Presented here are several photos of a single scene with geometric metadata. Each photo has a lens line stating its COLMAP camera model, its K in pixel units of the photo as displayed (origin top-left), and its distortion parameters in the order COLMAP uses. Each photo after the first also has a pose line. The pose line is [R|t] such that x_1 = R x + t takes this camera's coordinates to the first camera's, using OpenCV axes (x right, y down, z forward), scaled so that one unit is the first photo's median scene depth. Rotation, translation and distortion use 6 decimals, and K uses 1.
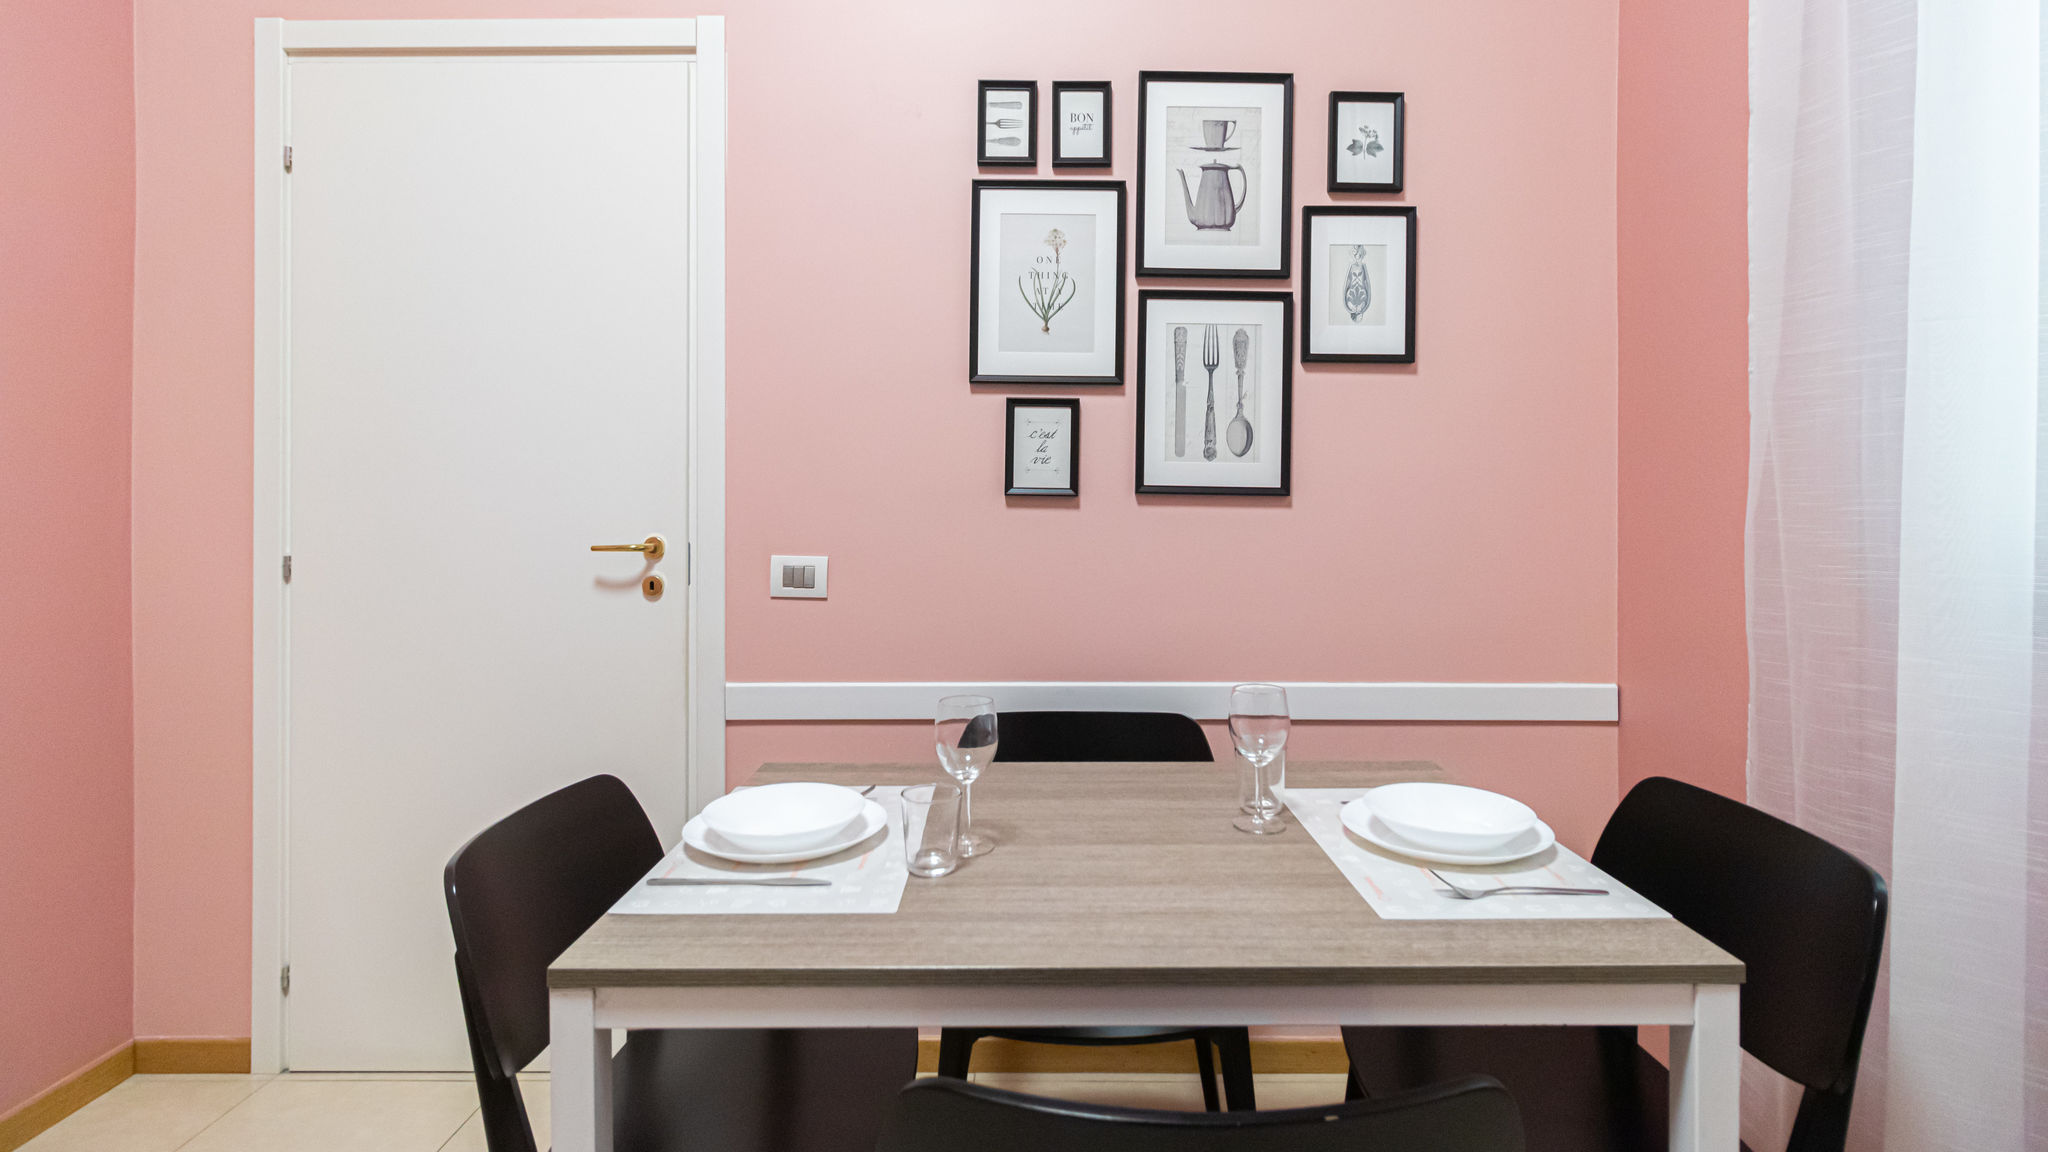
lens RADIAL K [[995.6, 0, 1047.1], [0, 995.6, 496.9], [0, 0, 1]] dist [0.001692, 0.000862]
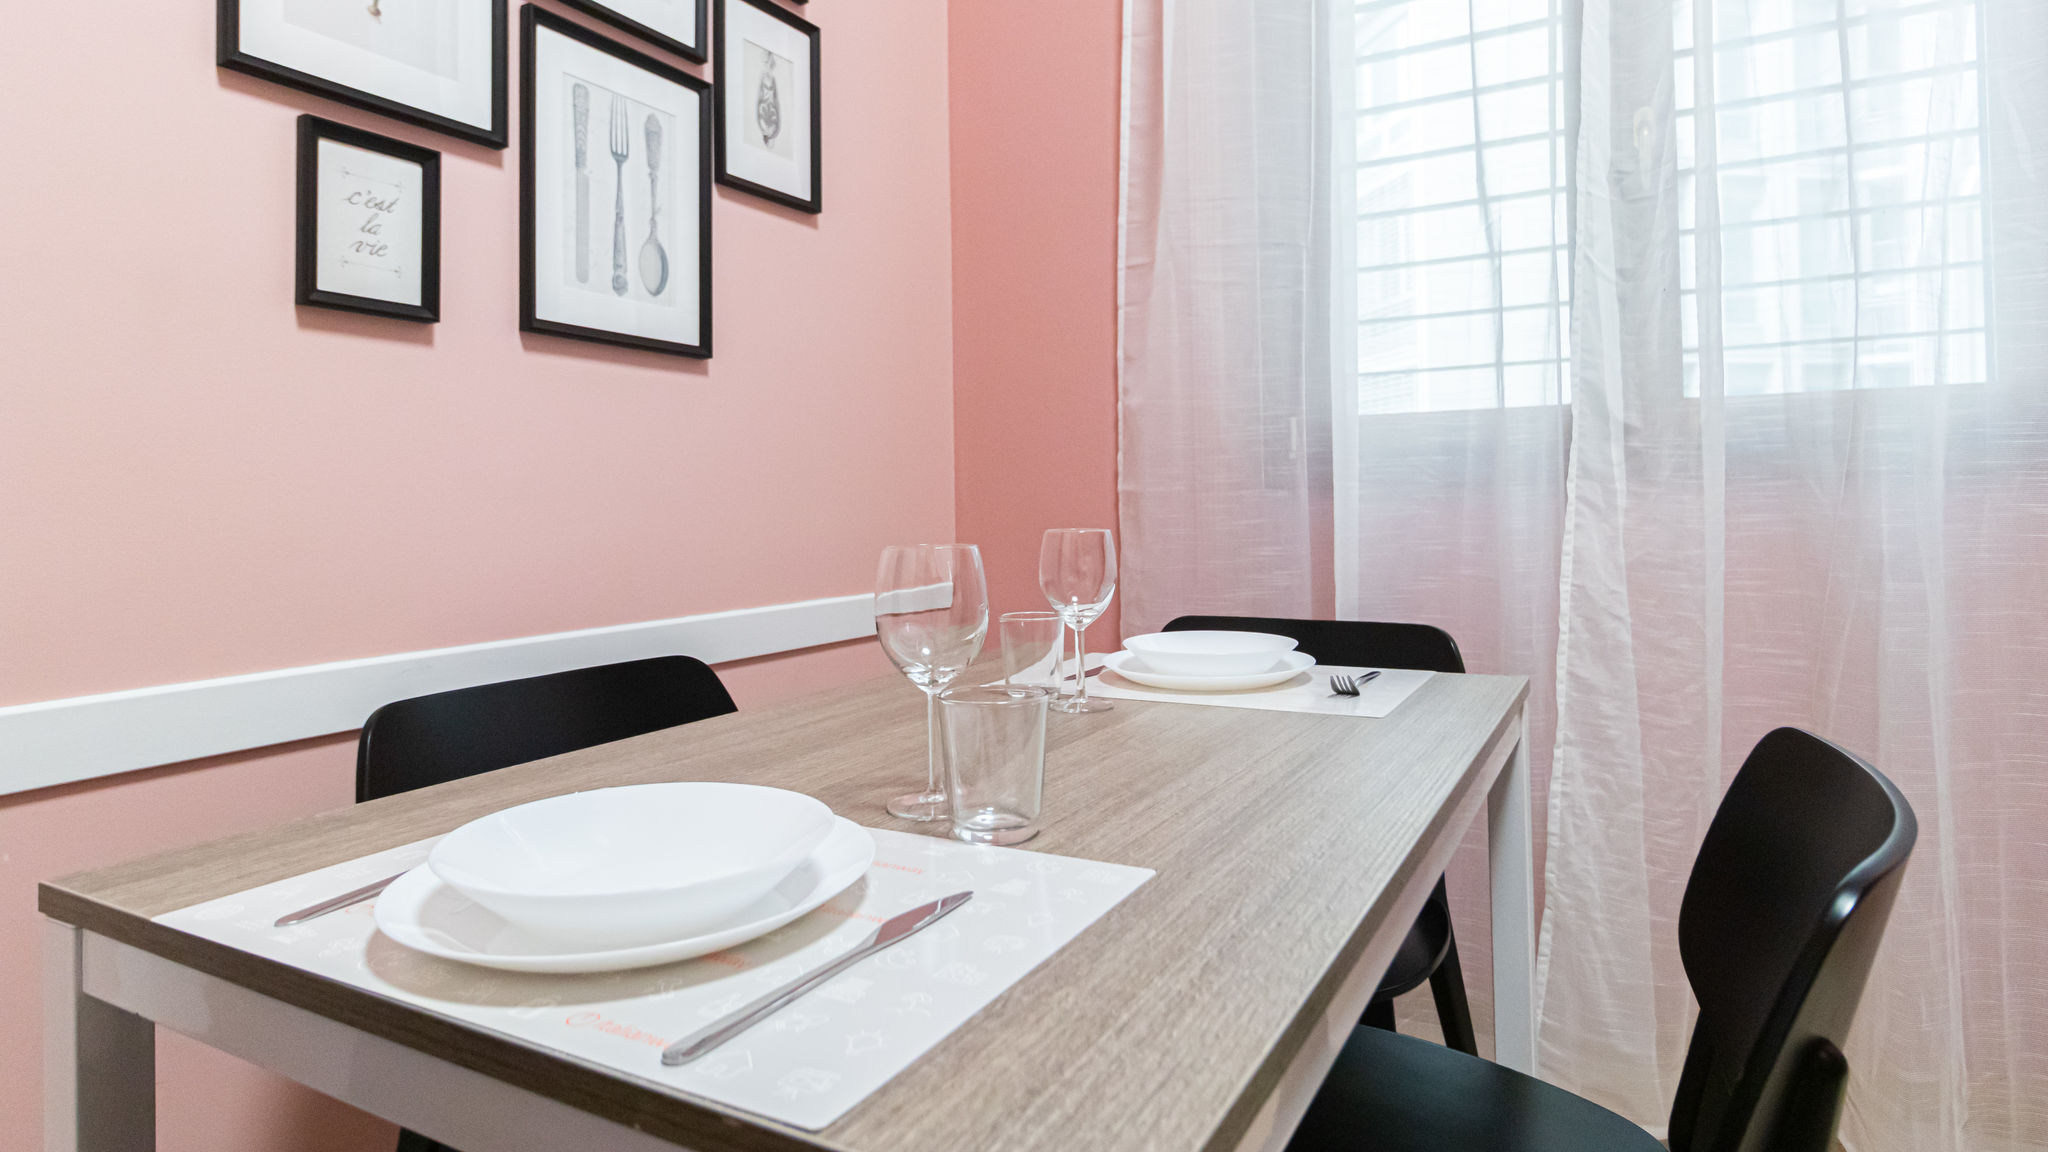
lens RADIAL K [[1134.2, 0, 1022.9], [0, 1134.2, 484.8], [0, 0, 1]] dist [0.028869, 0.001491]
pose [[0.489504, 0.001448, 0.872000, -0.379180], [0.017118, 0.999790, -0.011270, 0.106392], [-0.871833, 0.020444, 0.489376, 0.383556]]
